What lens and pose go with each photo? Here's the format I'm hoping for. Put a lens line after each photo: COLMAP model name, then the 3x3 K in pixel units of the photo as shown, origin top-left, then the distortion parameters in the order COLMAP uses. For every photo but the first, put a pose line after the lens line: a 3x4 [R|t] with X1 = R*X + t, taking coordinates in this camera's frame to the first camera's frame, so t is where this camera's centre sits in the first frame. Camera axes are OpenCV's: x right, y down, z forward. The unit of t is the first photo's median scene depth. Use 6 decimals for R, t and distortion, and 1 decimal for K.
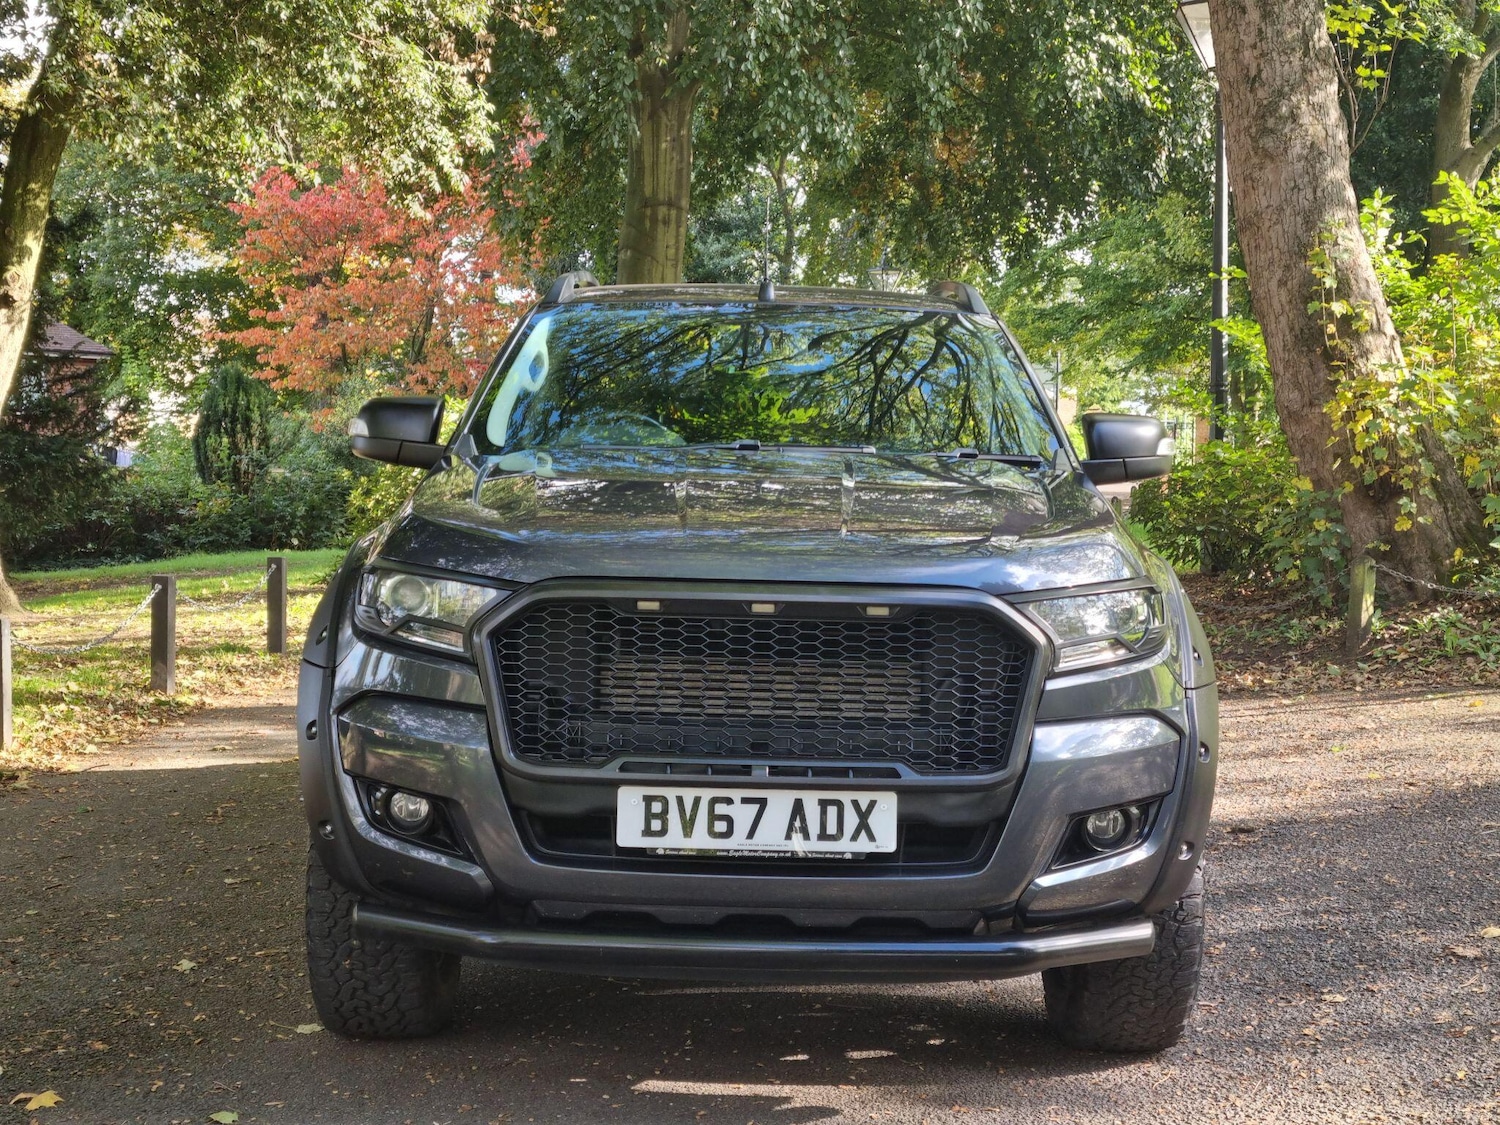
lens RADIAL K [[2298.9, 0, 757.9], [0, 2298.9, 598.1], [0, 0, 1]] dist [0.067966, -0.028967]
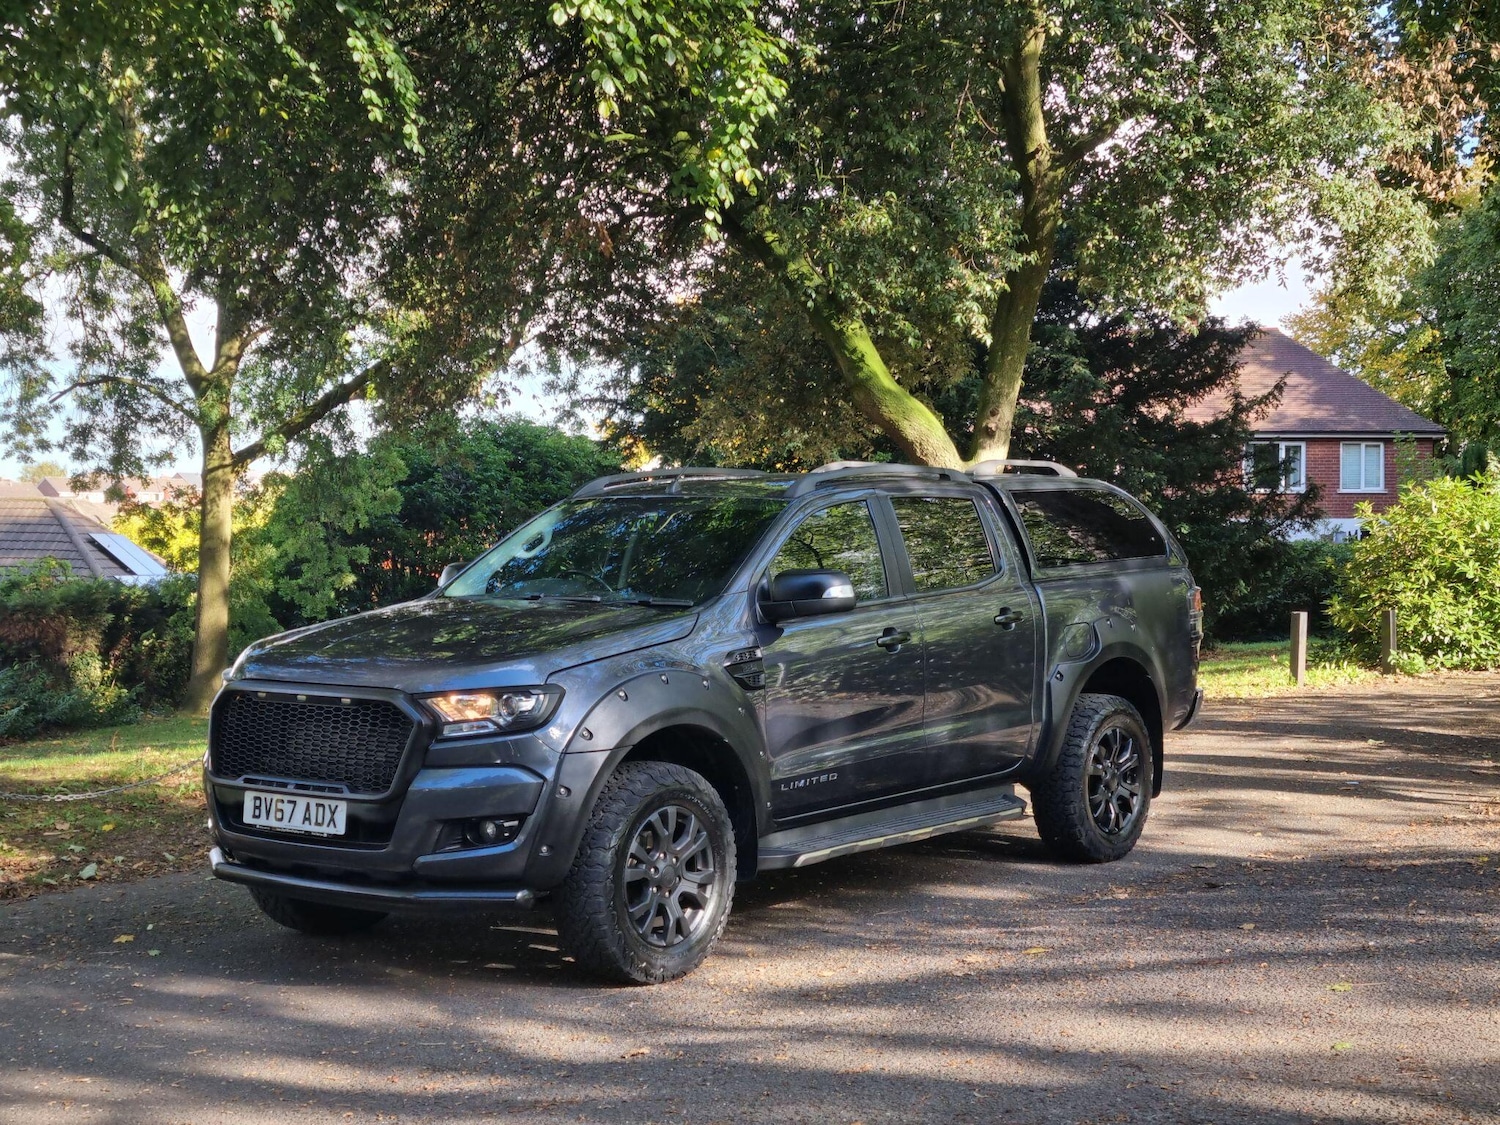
lens RADIAL K [[2290.7, 0, 775.7], [0, 2290.7, 580.7], [0, 0, 1]] dist [0.097218, -0.173065]
pose [[0.792358, -0.003921, -0.610044, 1.261542], [-0.016698, 0.999465, -0.028113, -0.039017], [0.609828, 0.032462, 0.791868, -0.207143]]
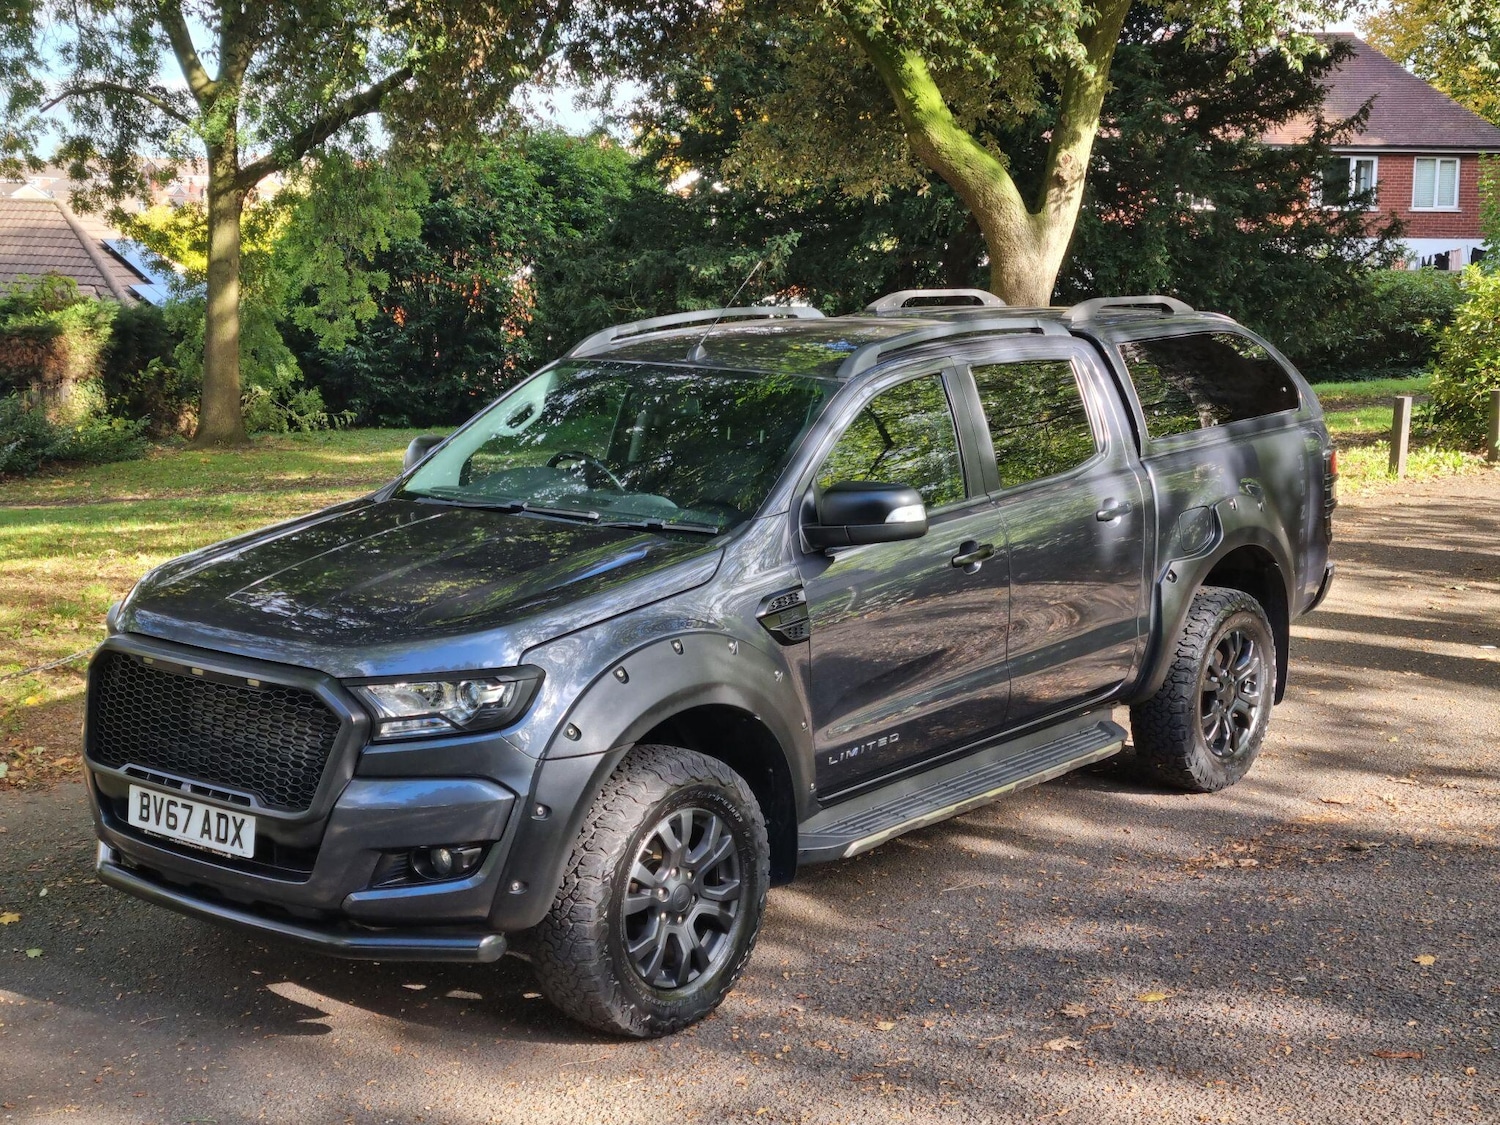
lens RADIAL K [[2273.7, 0, 802.2], [0, 2273.7, 560.0], [0, 0, 1]] dist [0.098693, -0.196241]
pose [[0.787866, 0.084059, -0.610083, 1.000224], [-0.029561, 0.994661, 0.098871, -0.186517], [0.615137, -0.059862, 0.786145, 0.119370]]
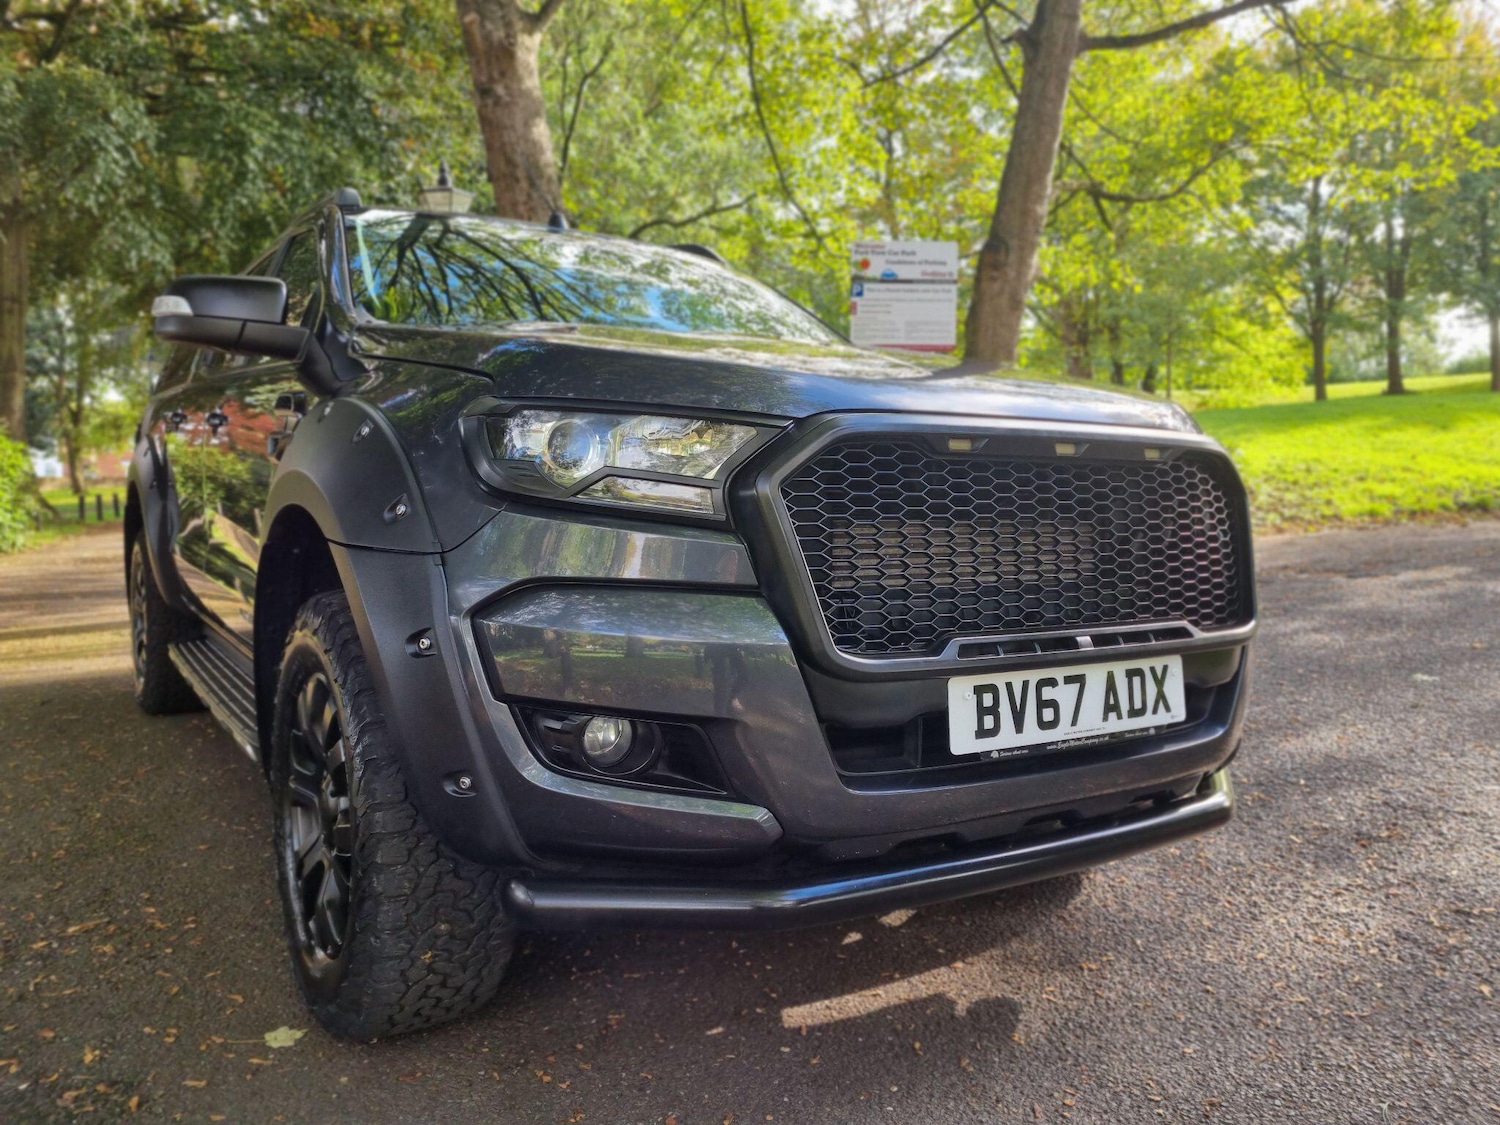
lens RADIAL K [[1136.9, 0, 778.0], [0, 1136.9, 564.7], [0, 0, 1]] dist [0.077721, -0.066090]
pose [[0.835189, -0.045815, 0.548051, -0.278503], [0.041354, 0.998935, 0.020487, 0.029417], [-0.548406, 0.005554, 0.836194, 0.623565]]
